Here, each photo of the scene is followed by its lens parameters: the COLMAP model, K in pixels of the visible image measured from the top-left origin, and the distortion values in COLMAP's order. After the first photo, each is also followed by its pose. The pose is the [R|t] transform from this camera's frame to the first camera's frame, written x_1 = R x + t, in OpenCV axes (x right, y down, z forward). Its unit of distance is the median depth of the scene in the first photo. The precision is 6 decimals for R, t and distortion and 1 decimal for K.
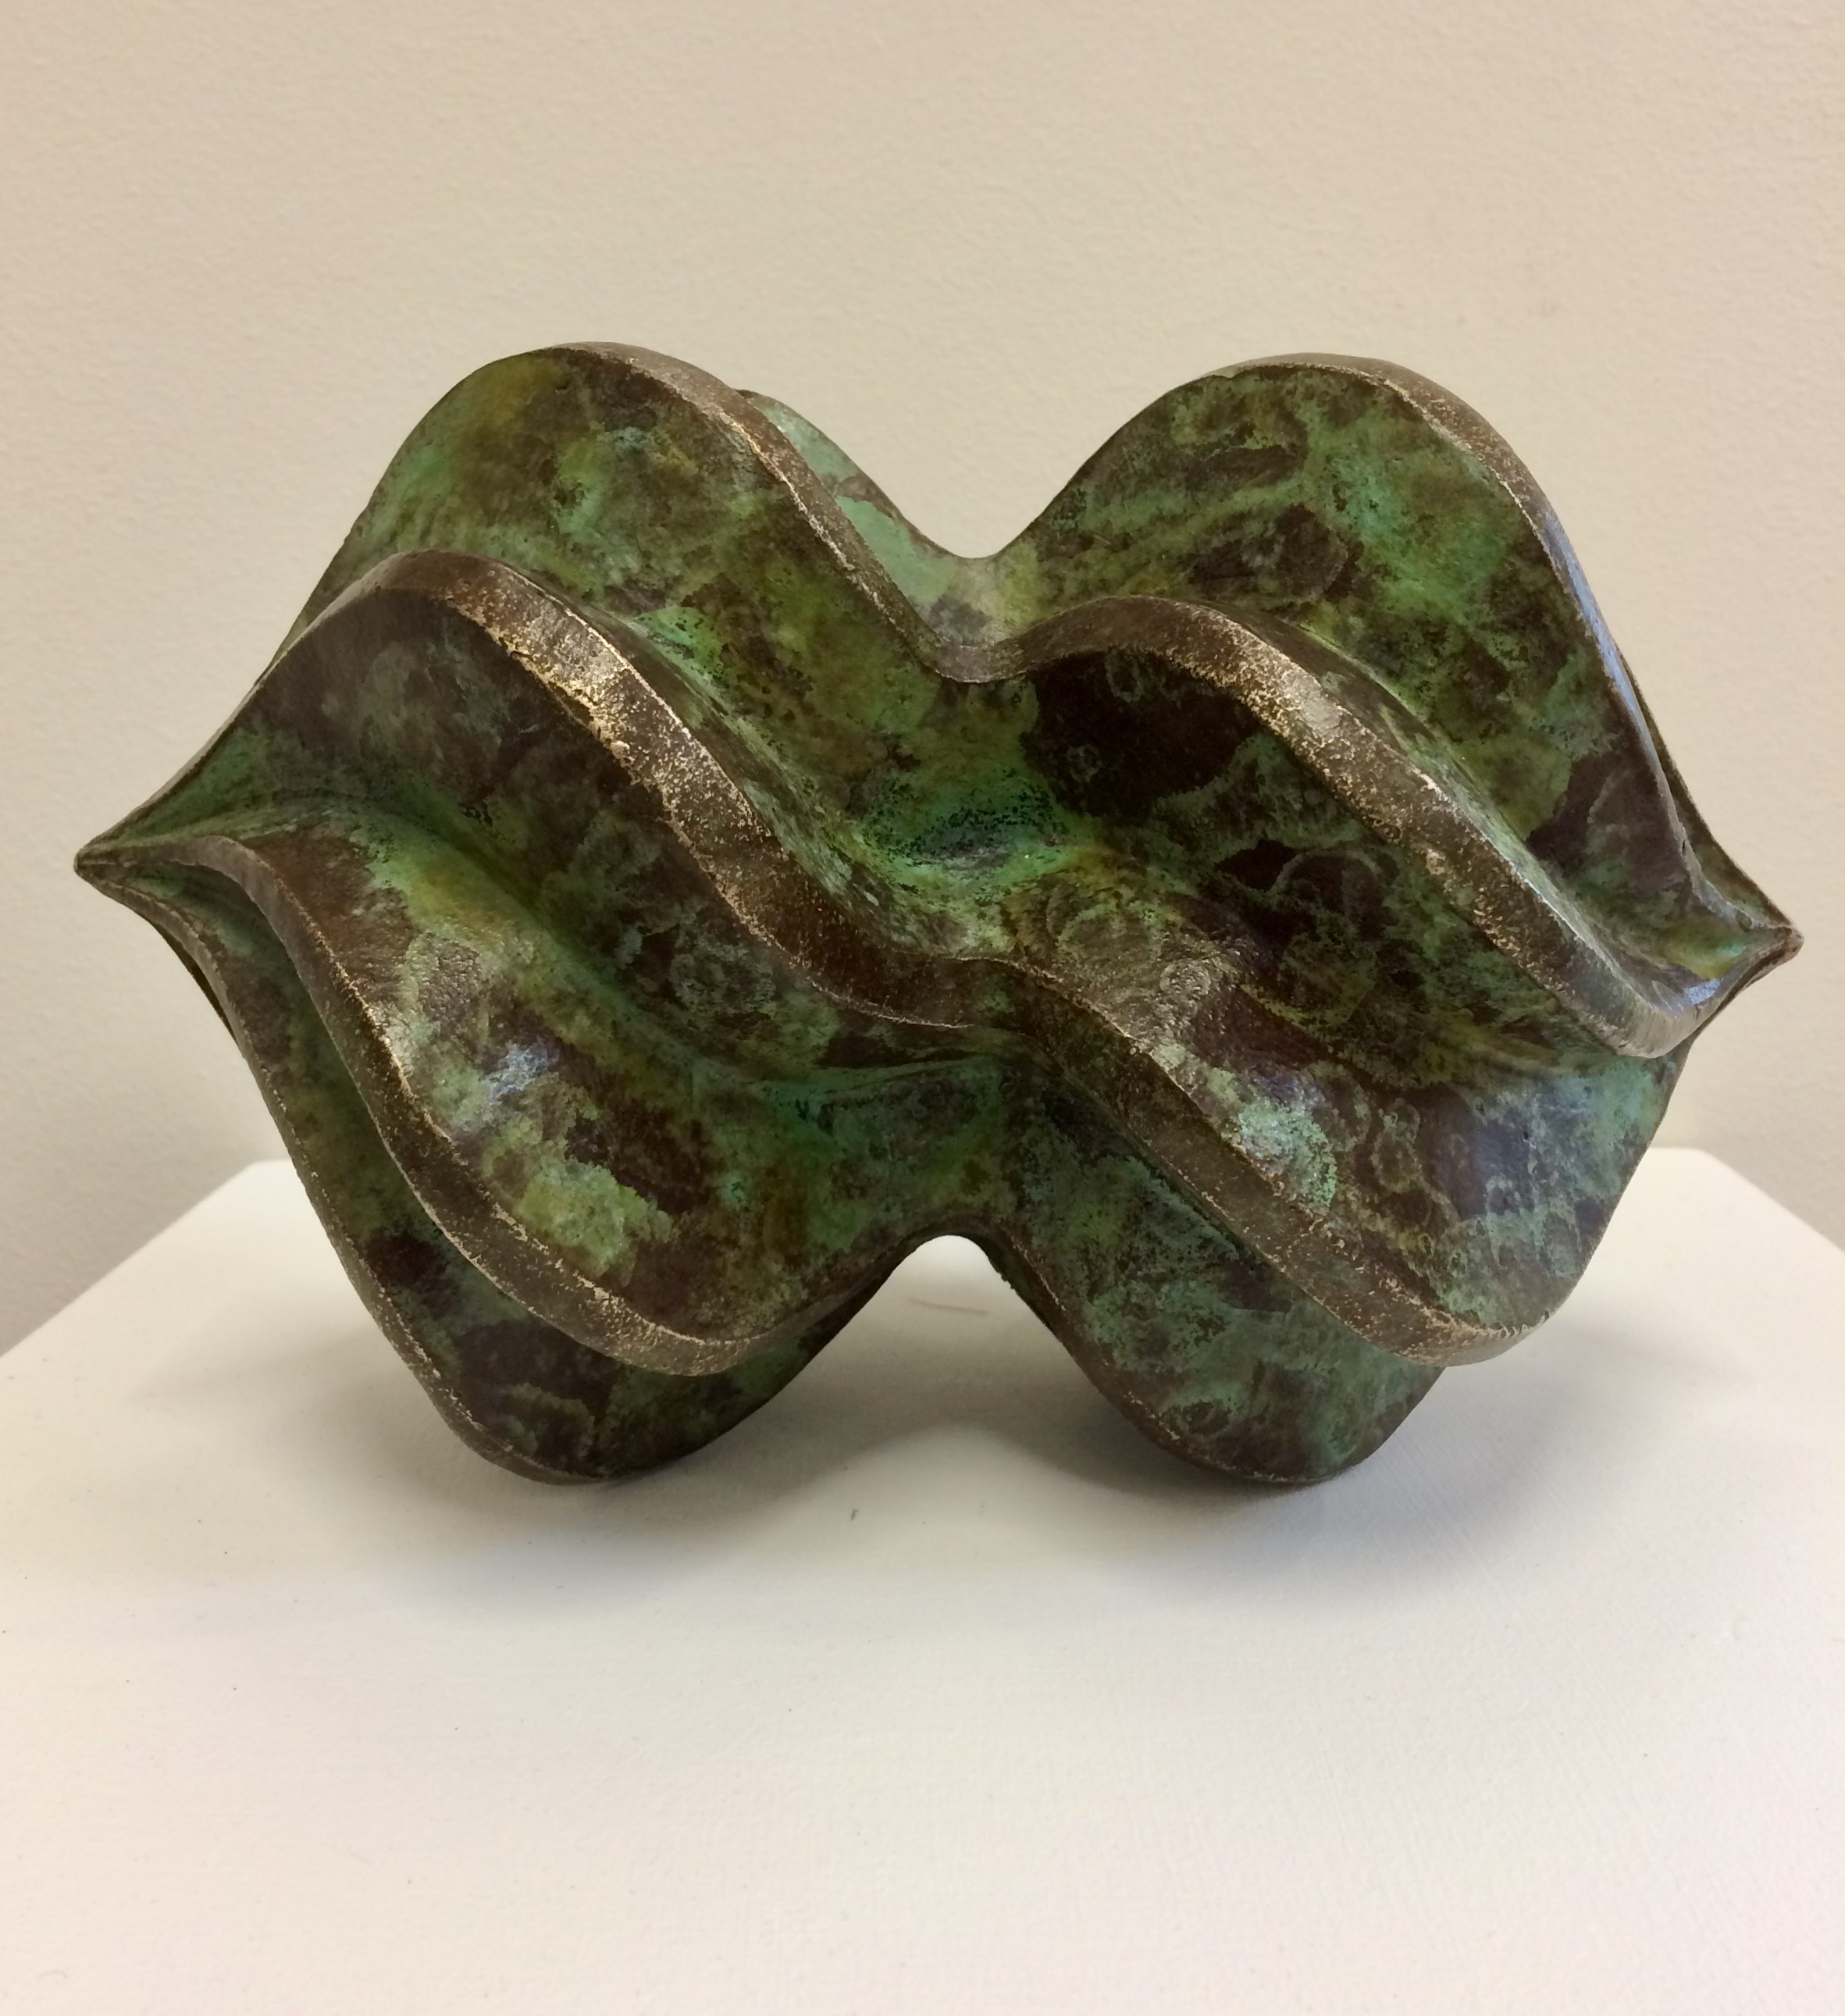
lens RADIAL K [[2059.6, 0, 922.2], [0, 2059.6, 1007.9], [0, 0, 1]] dist [0.051656, 0.000000]
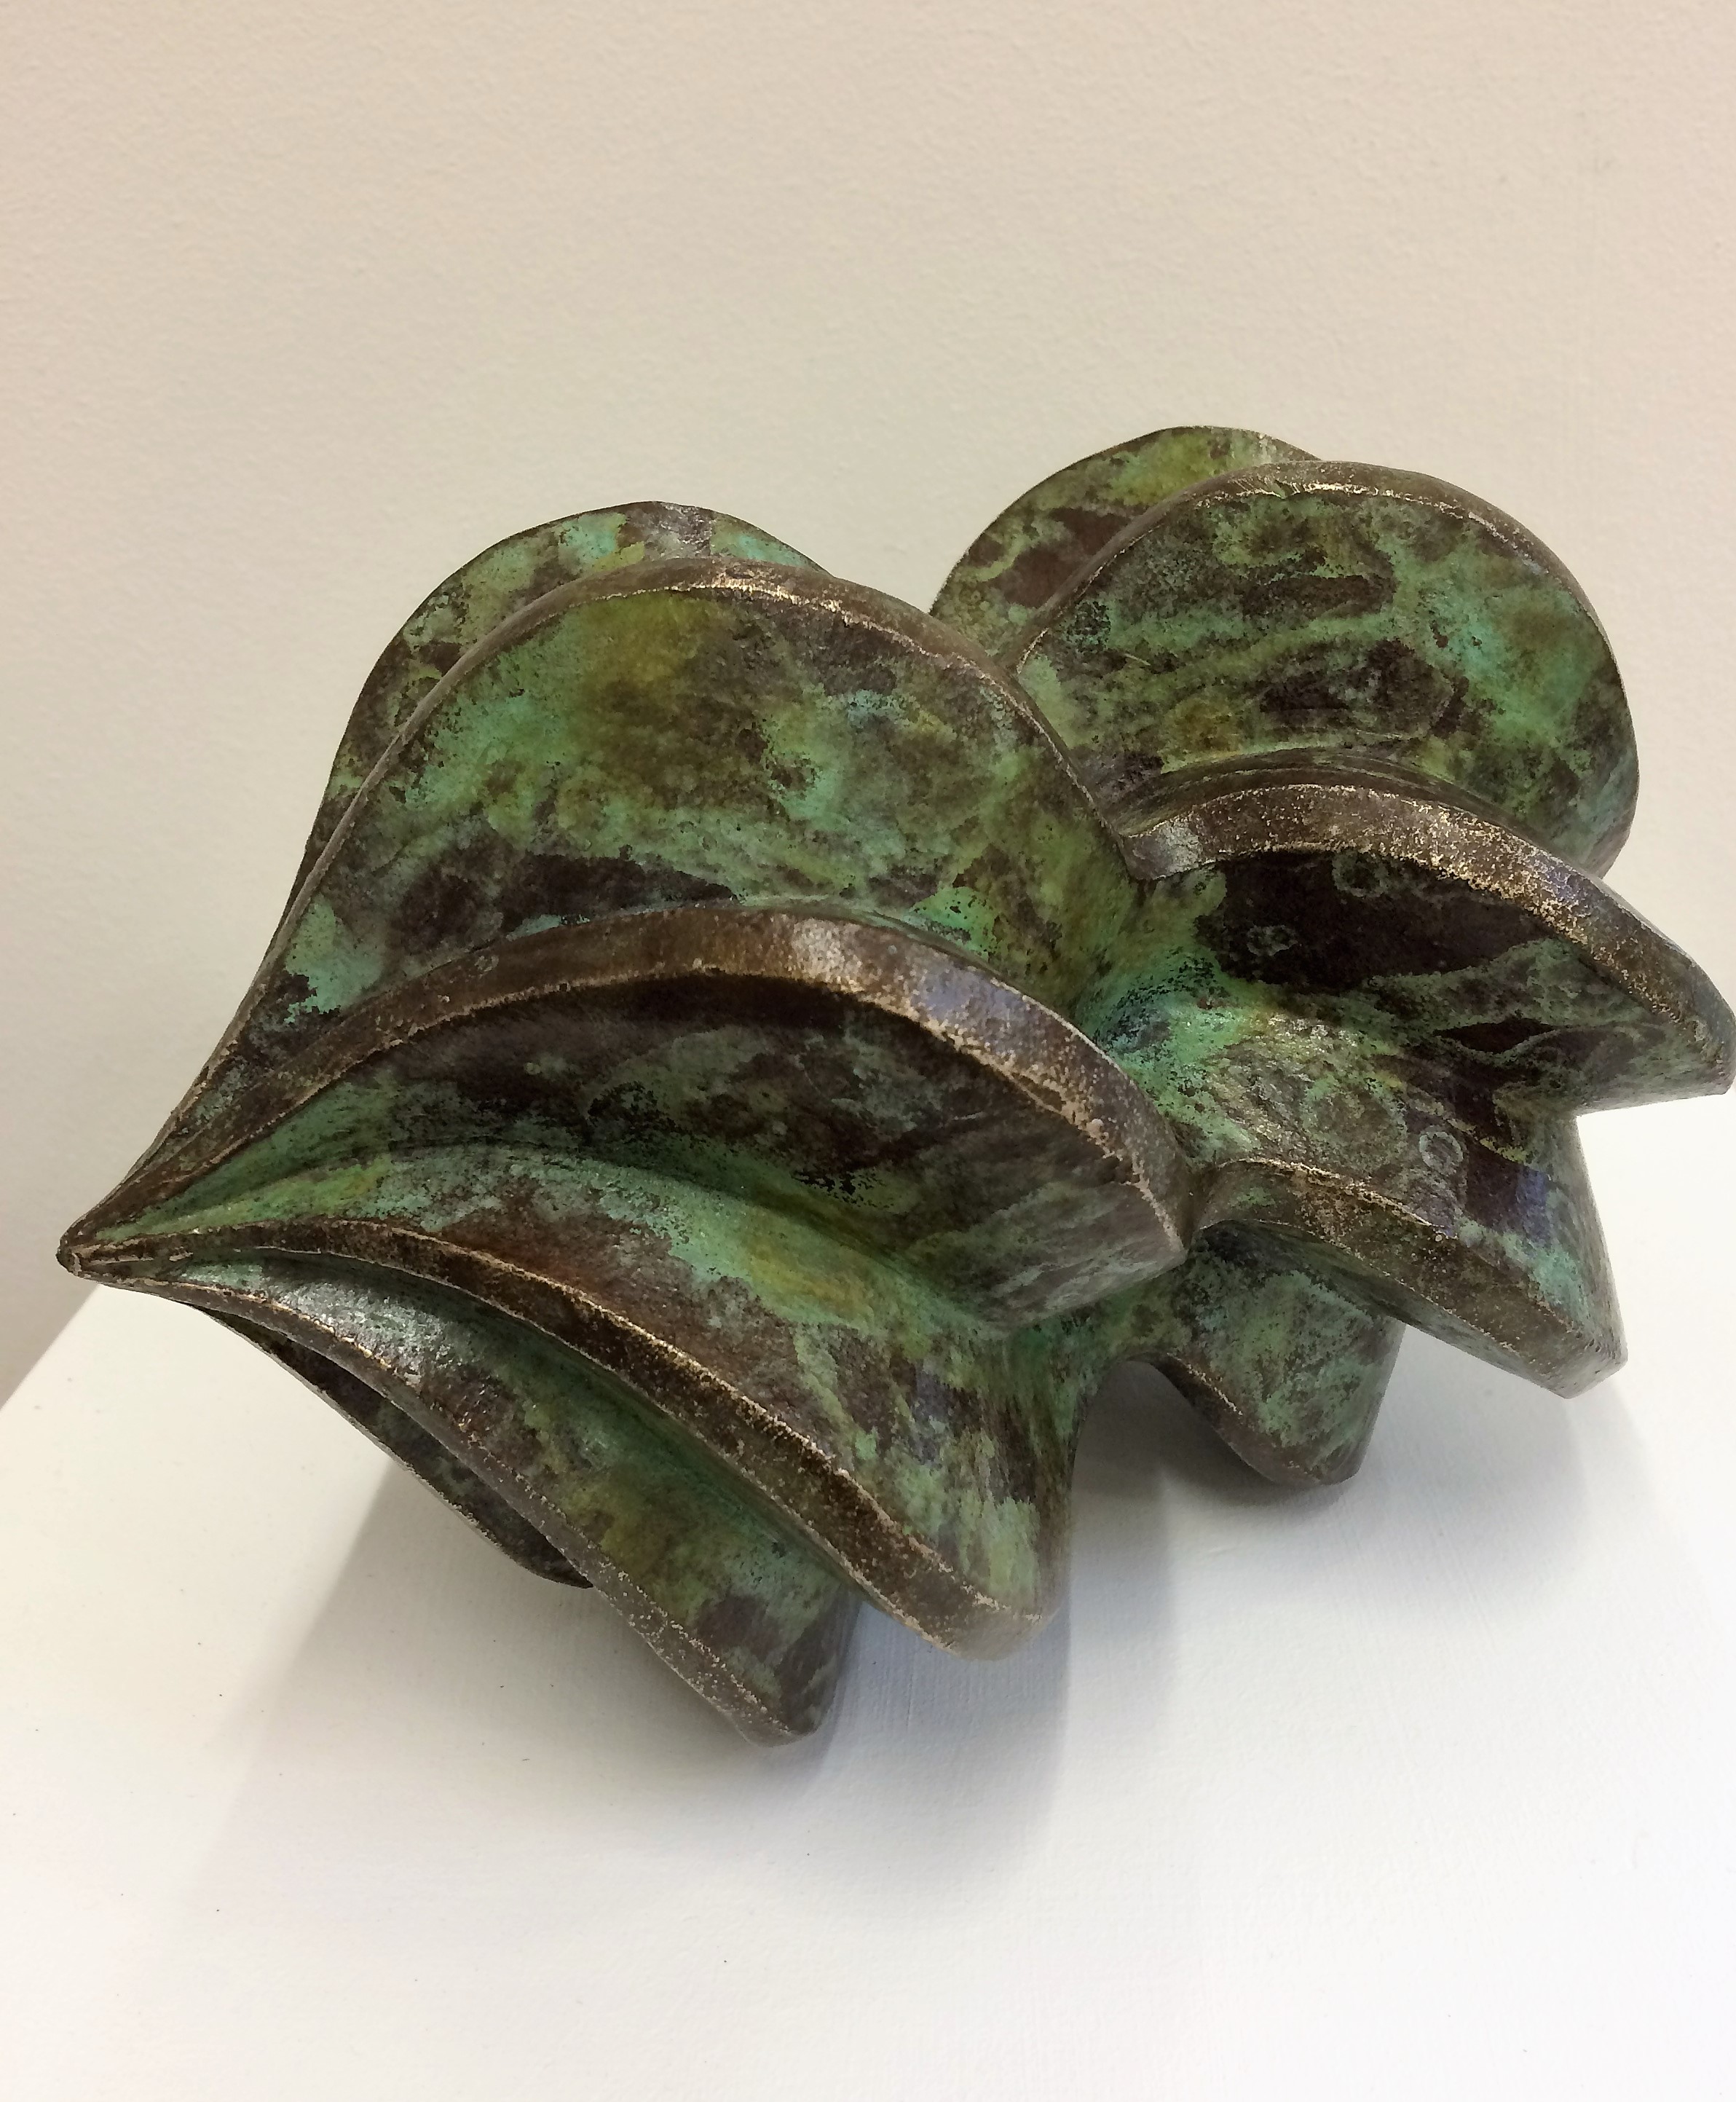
lens RADIAL K [[1922.5, 0, 868.3], [0, 1922.5, 1050.1], [0, 0, 1]] dist [0.053434, 0.000000]
pose [[0.859471, -0.246232, 0.447973, -0.531268], [0.131270, 0.953268, 0.272119, -0.353264], [-0.494043, -0.175073, 0.851628, 0.288756]]
